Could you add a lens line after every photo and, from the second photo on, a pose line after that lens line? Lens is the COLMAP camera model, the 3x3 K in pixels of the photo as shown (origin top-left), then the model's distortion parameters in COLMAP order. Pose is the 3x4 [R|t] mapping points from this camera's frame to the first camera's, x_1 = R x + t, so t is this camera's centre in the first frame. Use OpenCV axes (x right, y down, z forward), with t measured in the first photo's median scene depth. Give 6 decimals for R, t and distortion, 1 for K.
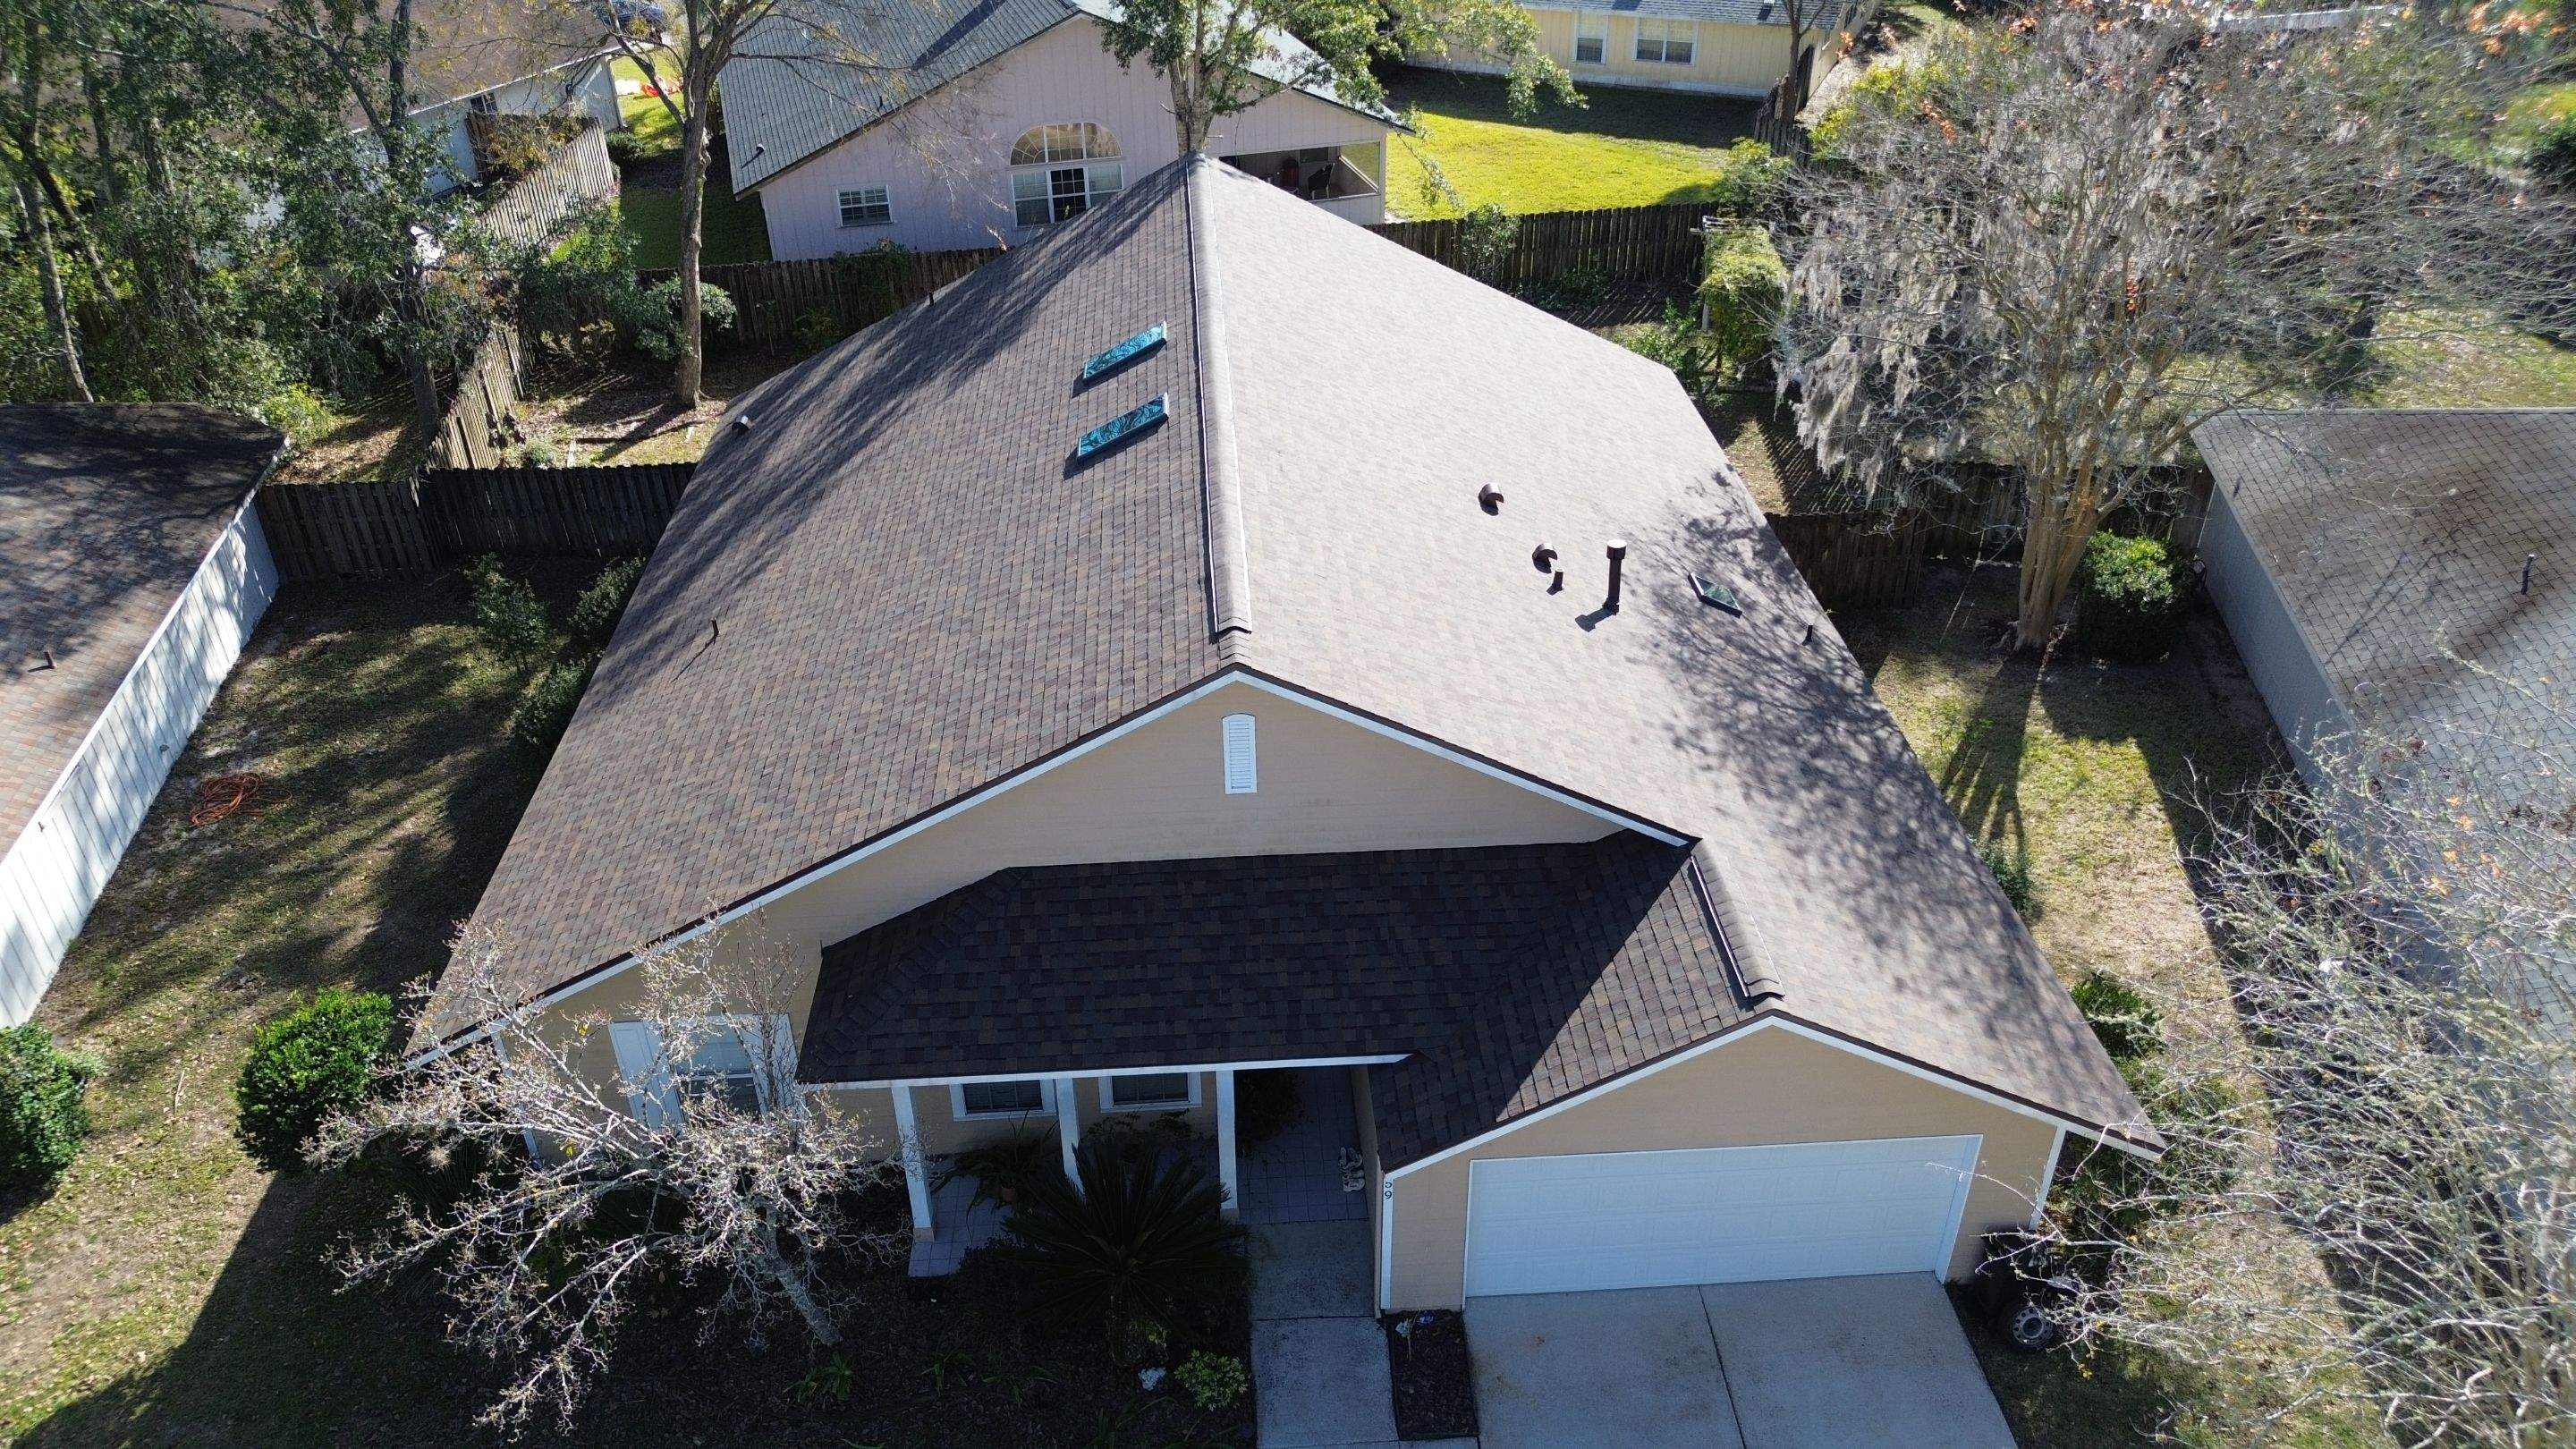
lens RADIAL K [[1835.5, 0, 1299.9], [0, 1835.5, 710.5], [0, 0, 1]] dist [0.056119, -0.047816]
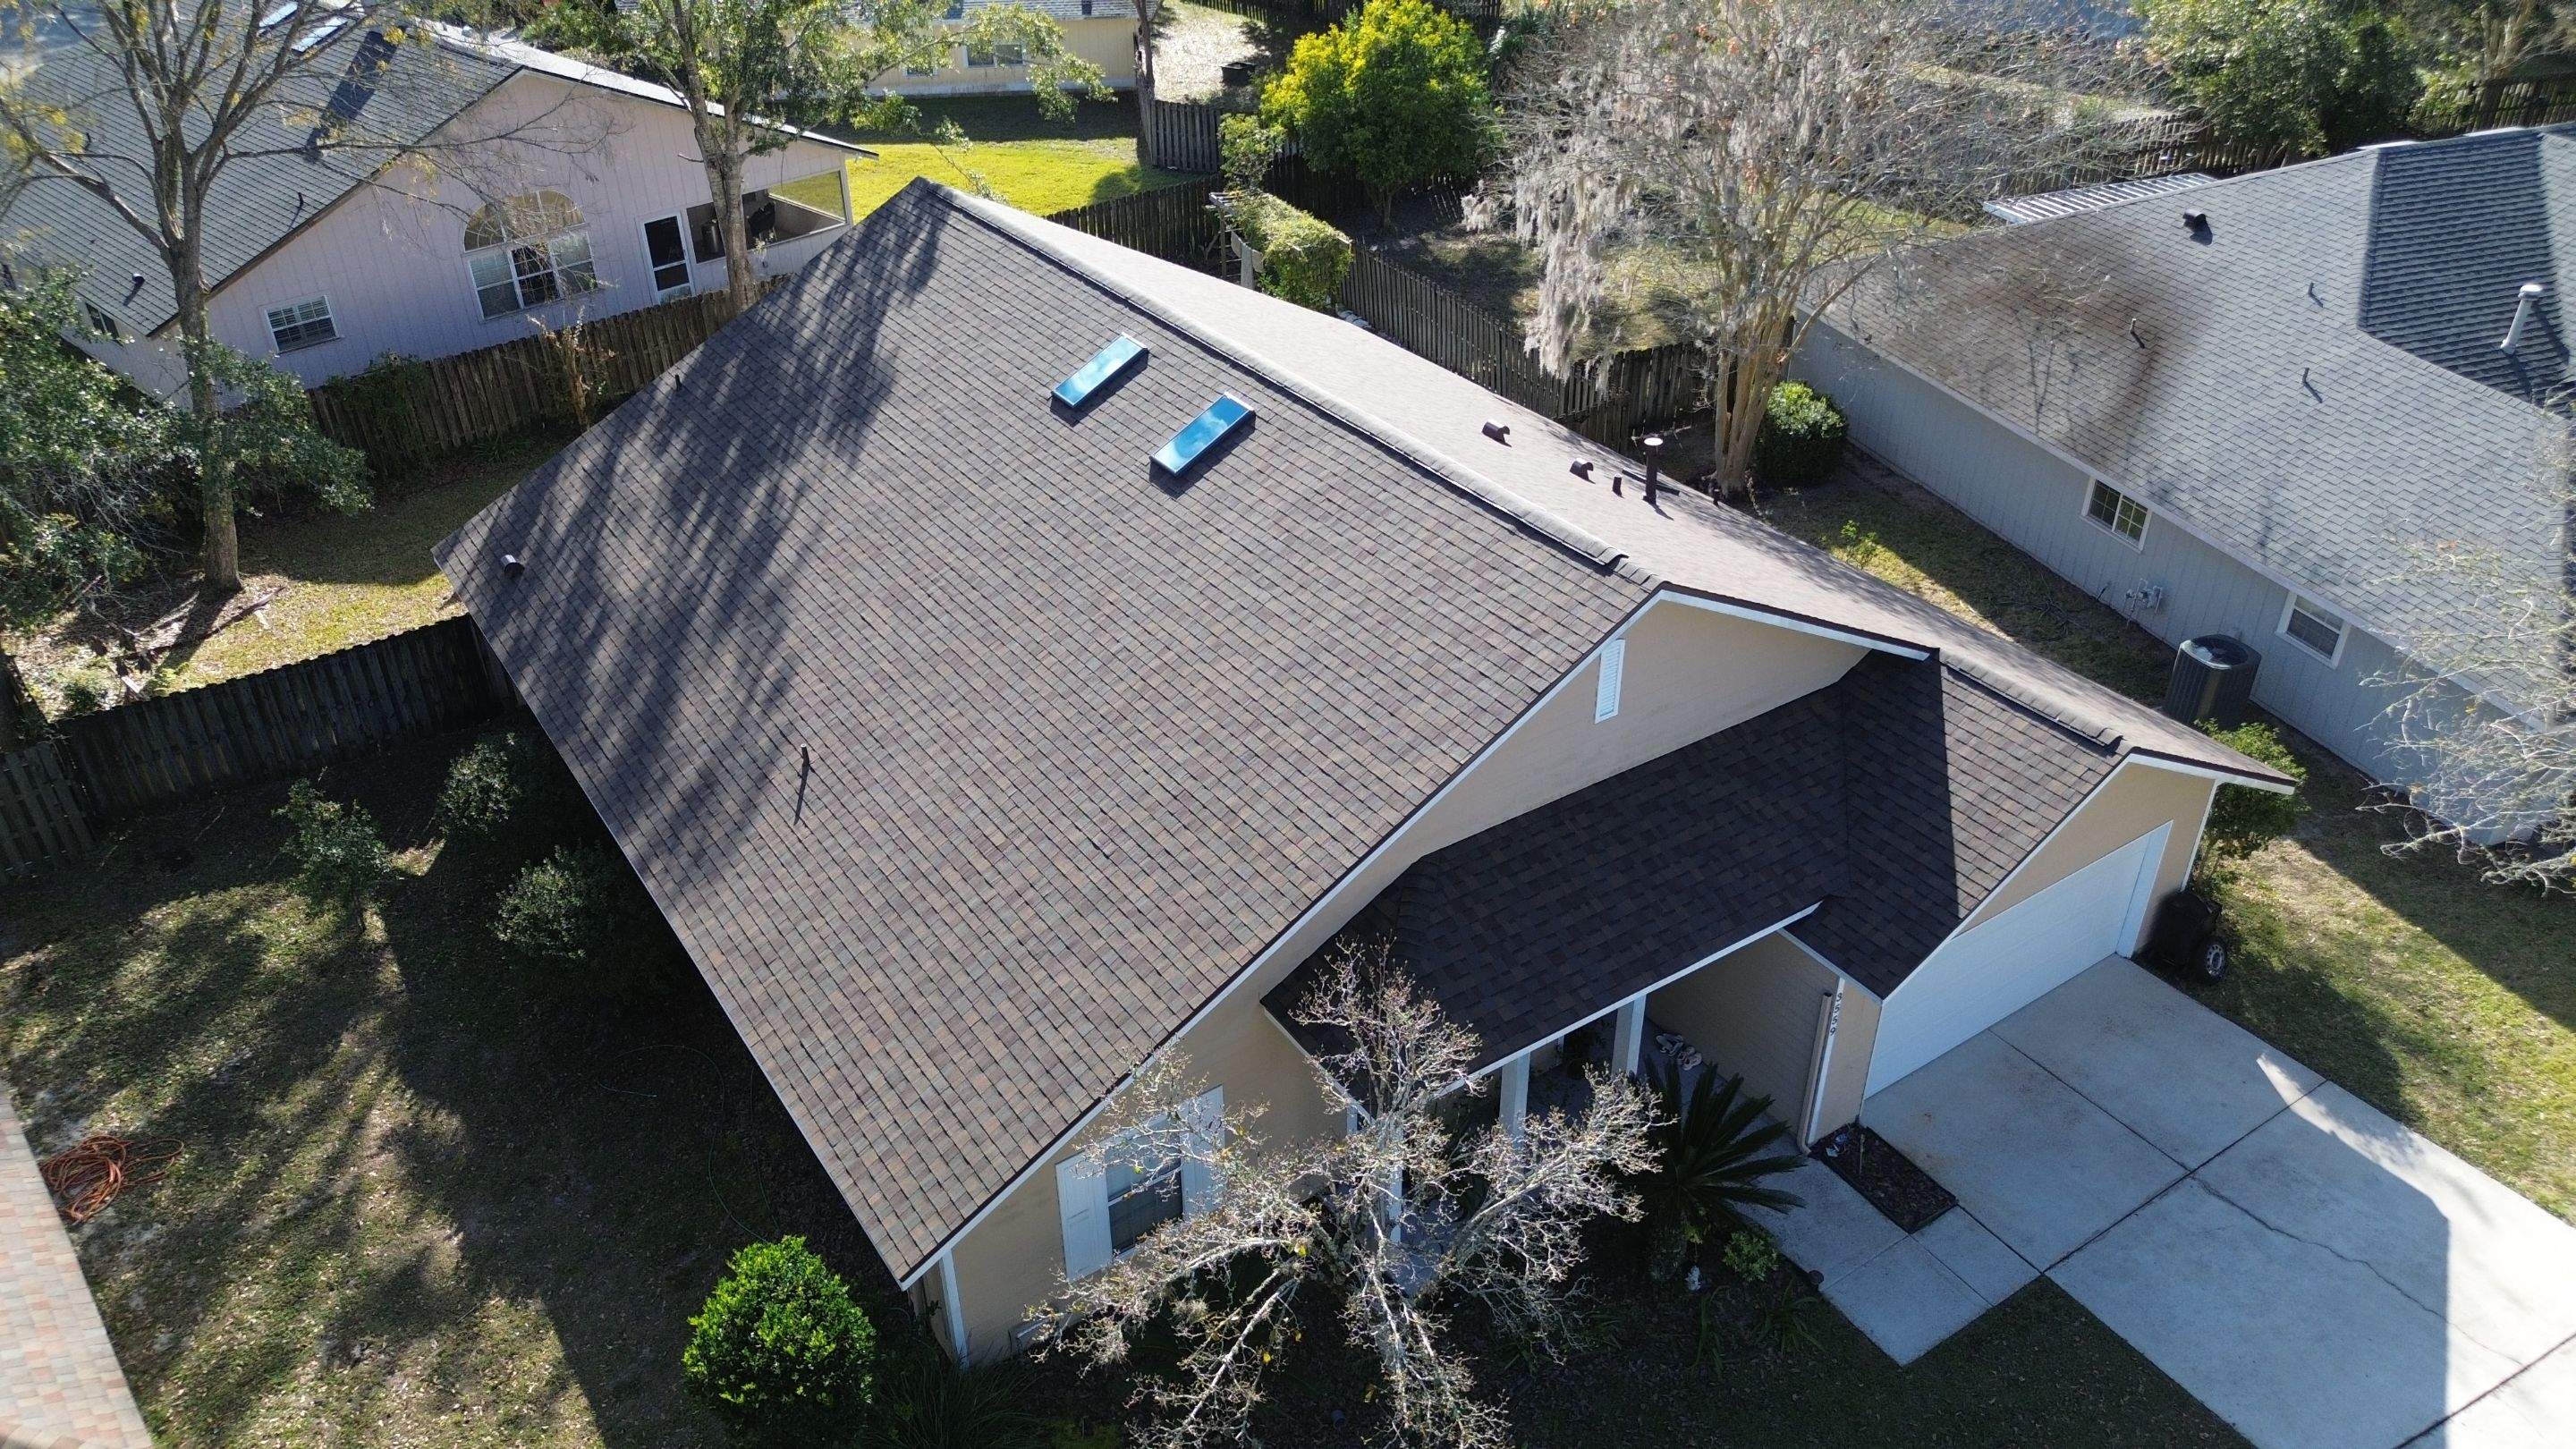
lens RADIAL K [[1835.5, 0, 1299.9], [0, 1835.5, 710.5], [0, 0, 1]] dist [0.056119, -0.047816]
pose [[0.862004, -0.266361, 0.431279, -0.427411], [0.270928, 0.961187, 0.052129, -0.041313], [-0.428425, 0.071910, 0.900711, 0.090383]]
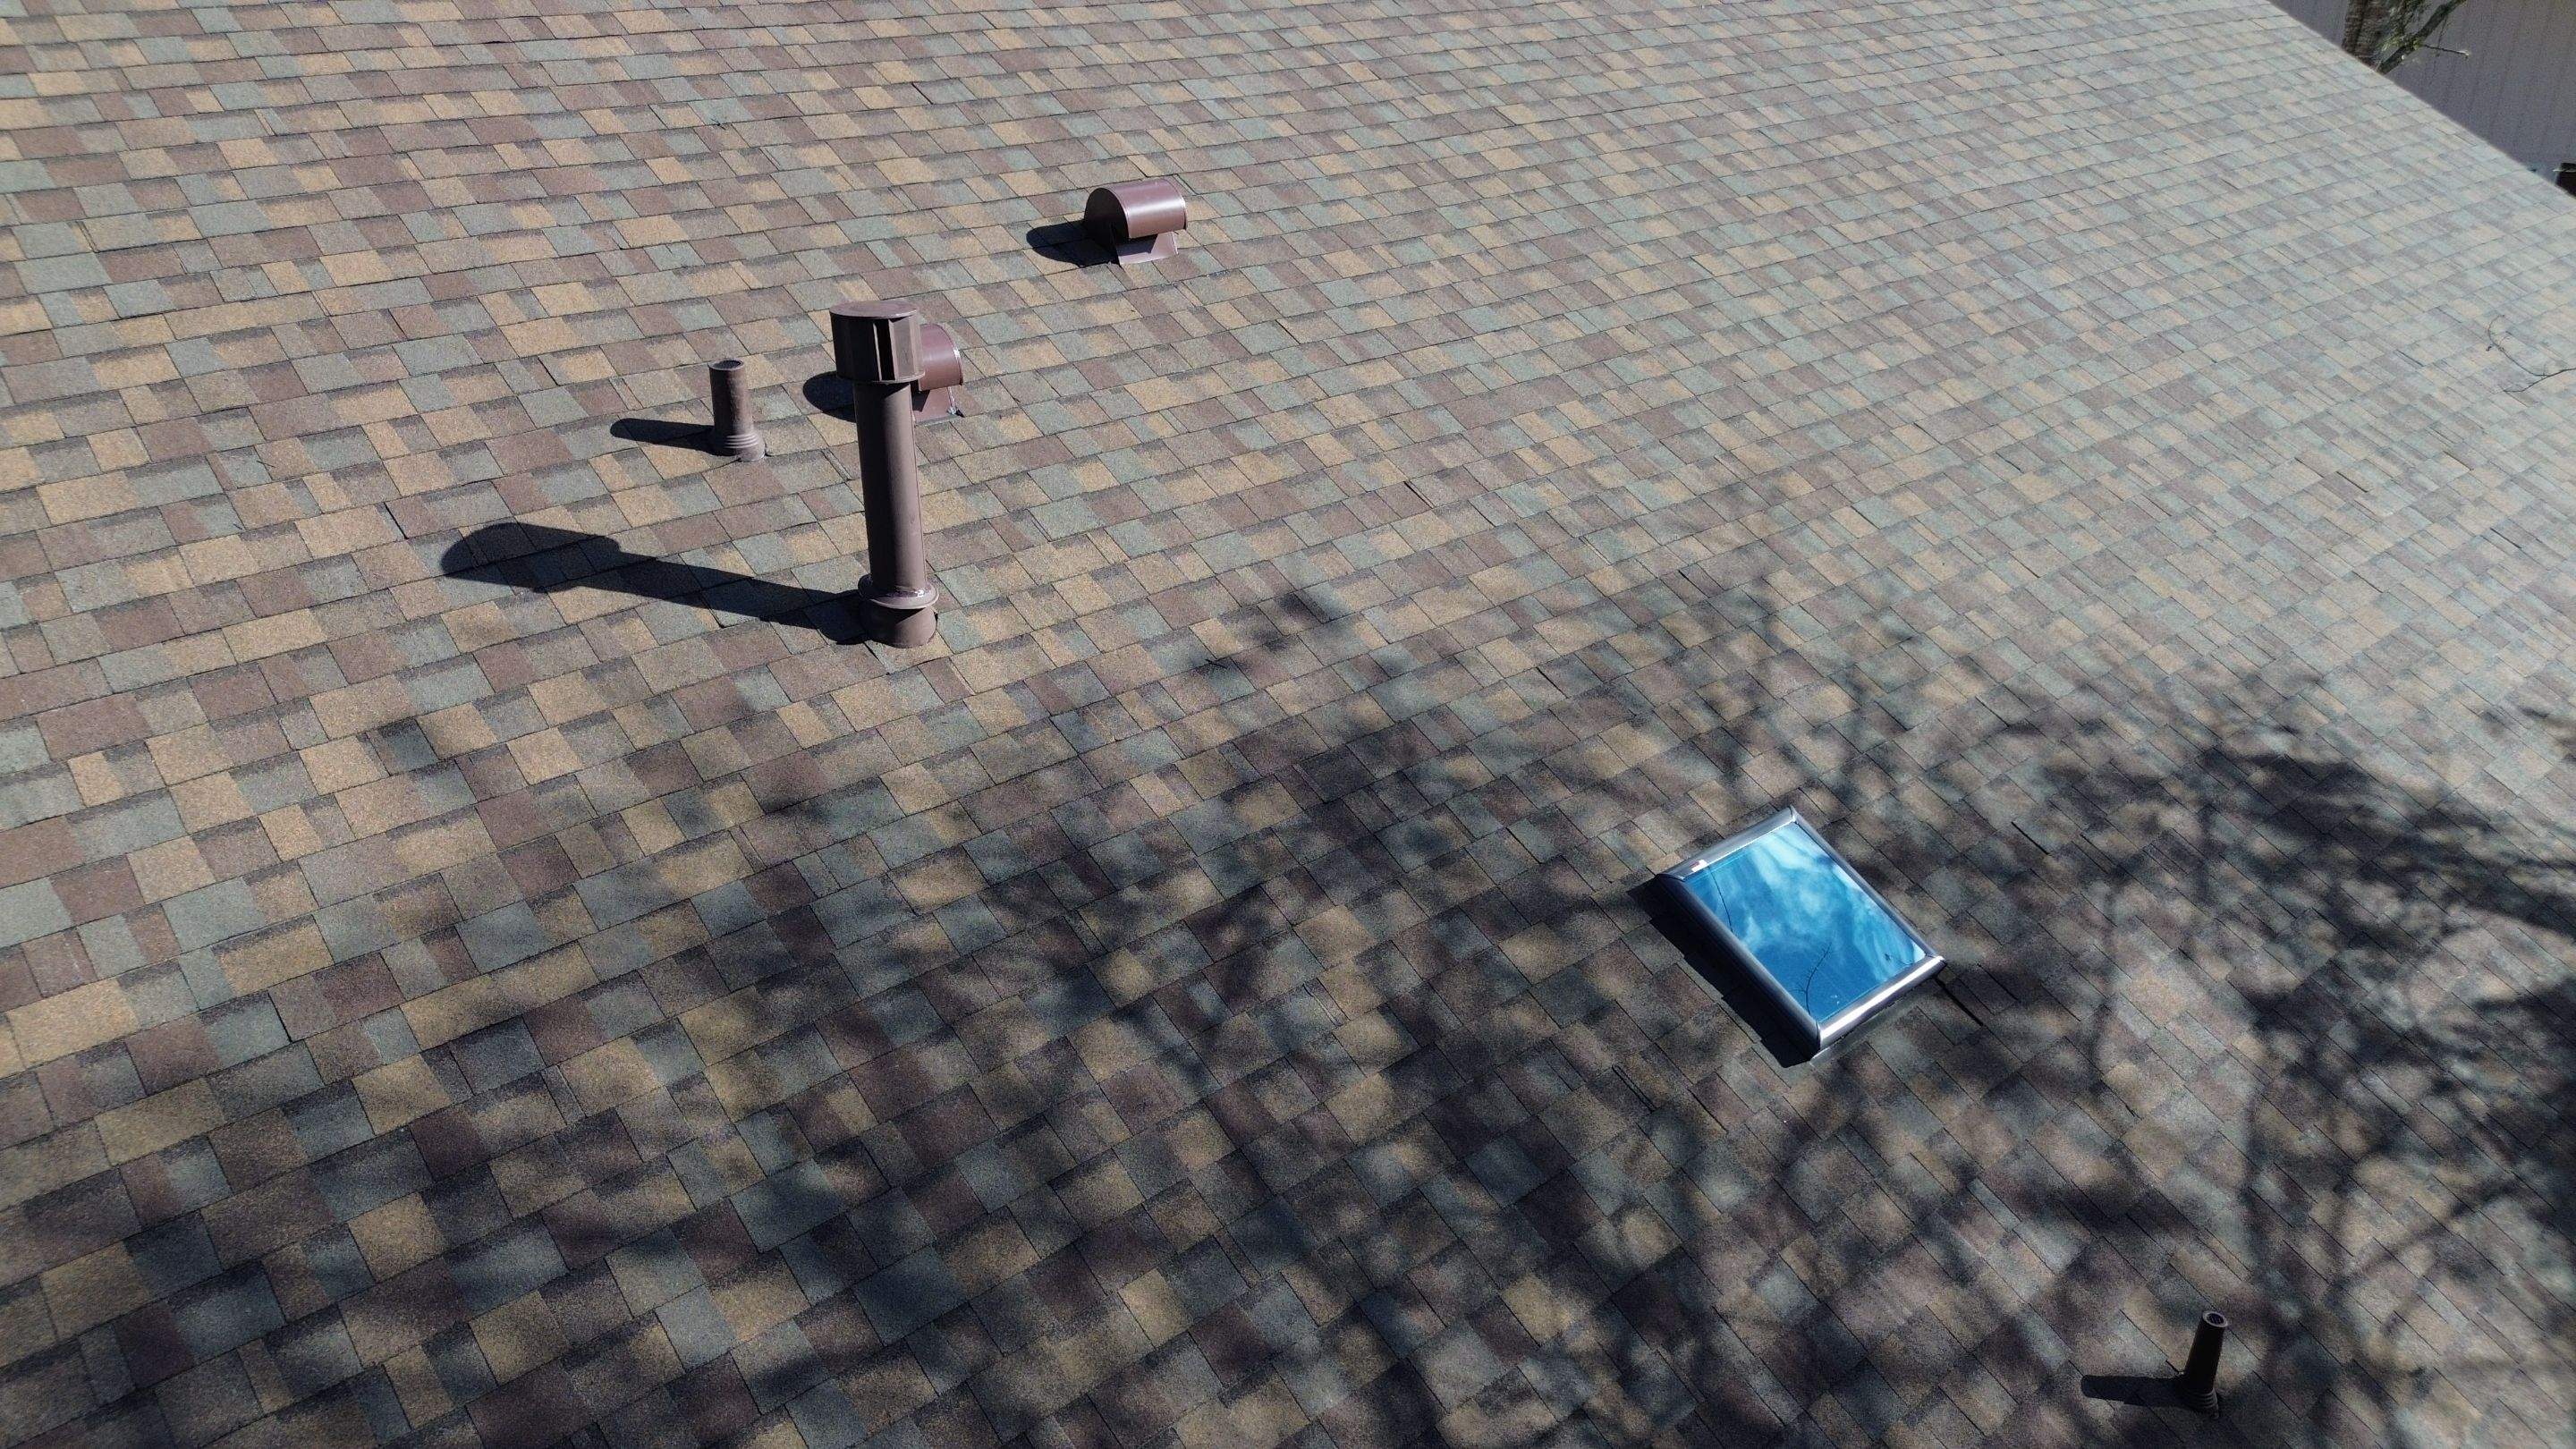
lens RADIAL K [[1835.5, 0, 1299.9], [0, 1835.5, 710.5], [0, 0, 1]] dist [0.056119, -0.047816]
pose [[0.612010, 0.350184, -0.709094, 0.301155], [-0.426567, 0.901182, 0.076881, -0.069401], [0.665946, 0.255424, 0.700910, 0.726294]]
